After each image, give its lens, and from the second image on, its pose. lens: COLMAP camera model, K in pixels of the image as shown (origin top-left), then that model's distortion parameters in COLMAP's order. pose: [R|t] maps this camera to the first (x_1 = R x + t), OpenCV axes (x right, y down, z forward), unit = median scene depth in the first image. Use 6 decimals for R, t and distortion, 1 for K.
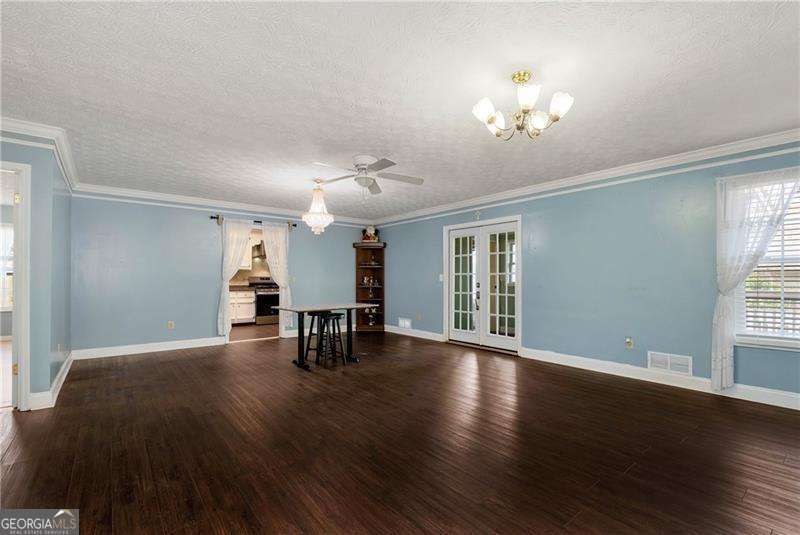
lens RADIAL K [[362.4, 0, 406.5], [0, 362.4, 273.0], [0, 0, 1]] dist [0.001188, -0.001275]
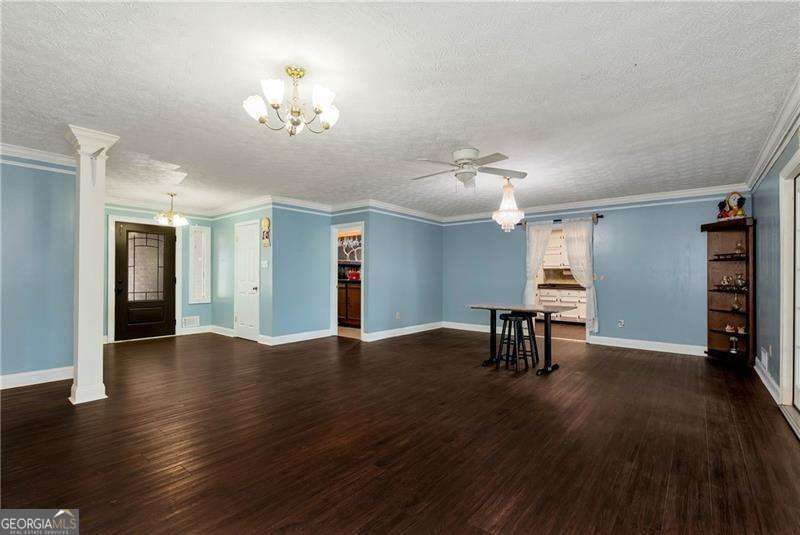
lens RADIAL K [[362.4, 0, 401.5], [0, 362.4, 273.4], [0, 0, 1]] dist [0.001188, -0.001275]
pose [[0.205238, -0.007894, -0.978680, 0.524148], [0.011010, 0.999923, -0.005756, 0.006275], [0.978650, -0.009594, 0.205309, 0.419793]]
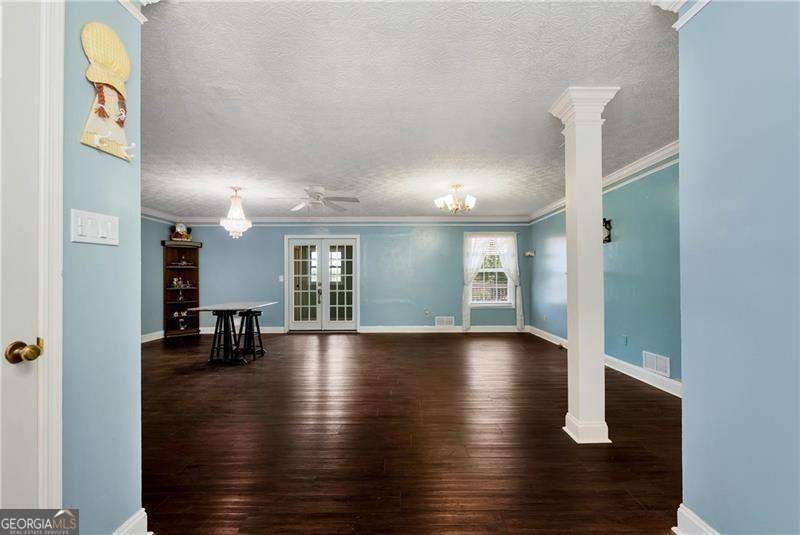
lens RADIAL K [[362.4, 0, 406.1], [0, 362.4, 273.4], [0, 0, 1]] dist [0.001188, -0.001275]
pose [[0.630230, 0.006715, 0.776380, -0.611281], [-0.008147, 0.999965, -0.002036, -0.004693], [-0.776366, -0.005043, 0.630262, -0.051701]]
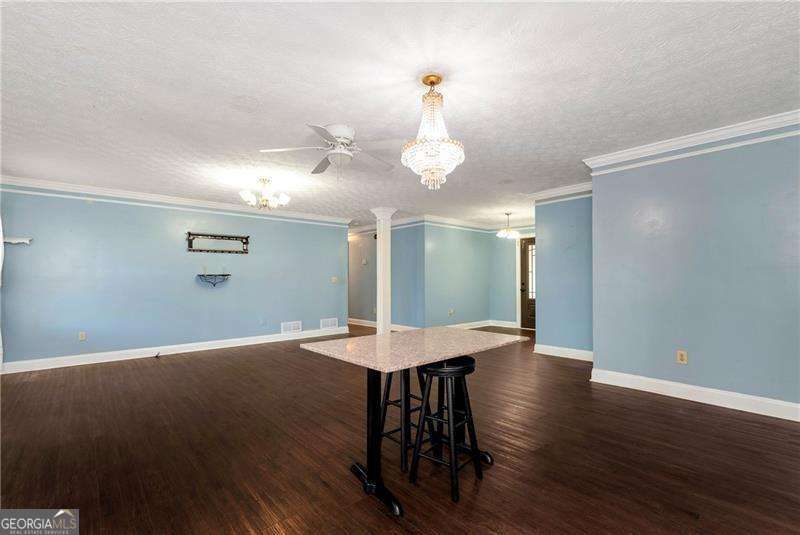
lens RADIAL K [[362.4, 0, 402.9], [0, 362.4, 272.7], [0, 0, 1]] dist [0.001188, -0.001275]
pose [[-0.999336, 0.004127, -0.036192, -0.145025], [0.005339, 0.999426, -0.033467, 0.017109], [0.036033, -0.033638, -0.998784, 1.184961]]
